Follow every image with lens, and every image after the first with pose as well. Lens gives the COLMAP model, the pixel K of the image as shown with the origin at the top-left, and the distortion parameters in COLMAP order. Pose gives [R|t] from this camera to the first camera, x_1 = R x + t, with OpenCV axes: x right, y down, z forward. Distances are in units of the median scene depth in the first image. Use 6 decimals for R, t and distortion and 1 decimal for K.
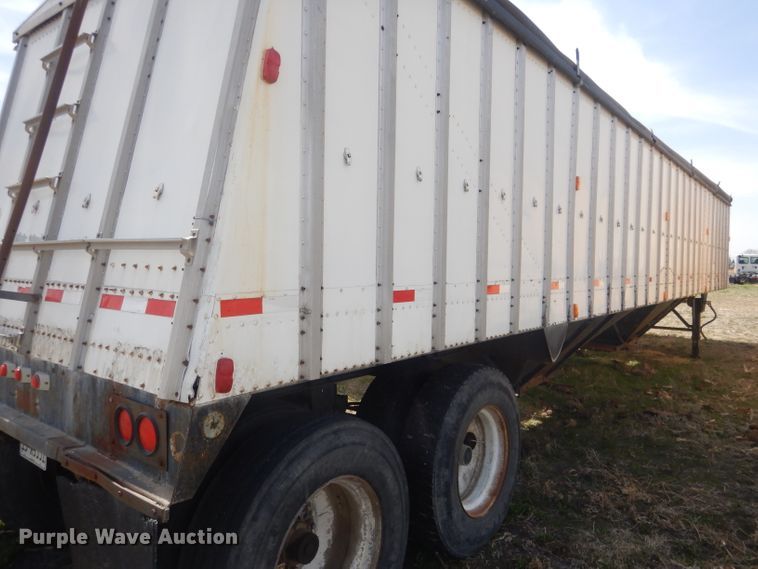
lens RADIAL K [[547.2, 0, 373.7], [0, 547.2, 277.3], [0, 0, 1]] dist [0.017589, -0.000105]
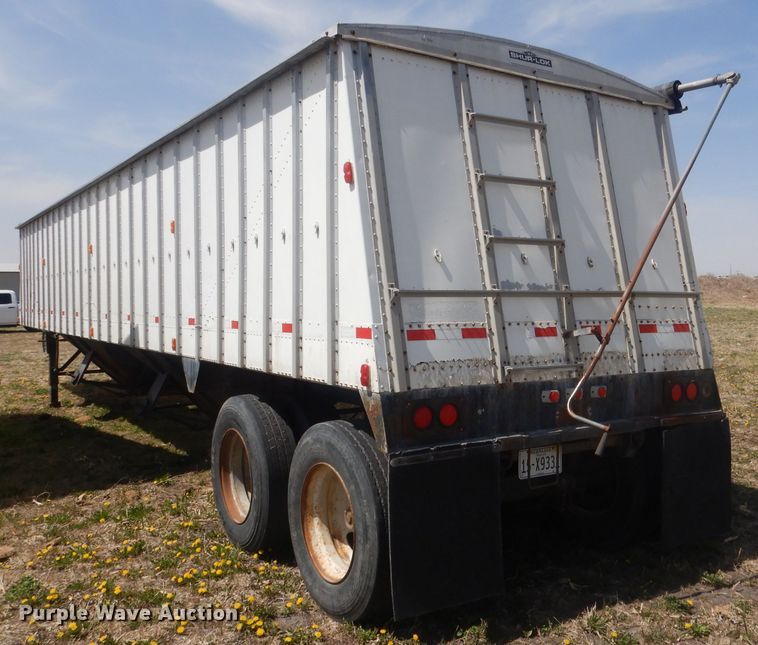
lens RADIAL K [[766.5, 0, 439.0], [0, 766.5, 304.7], [0, 0, 1]] dist [0.010145, 0.031895]
pose [[0.285045, -0.007525, 0.958485, -2.679674], [0.034145, 0.999414, -0.002309, -0.041585], [-0.957906, 0.033386, 0.285135, 0.865437]]
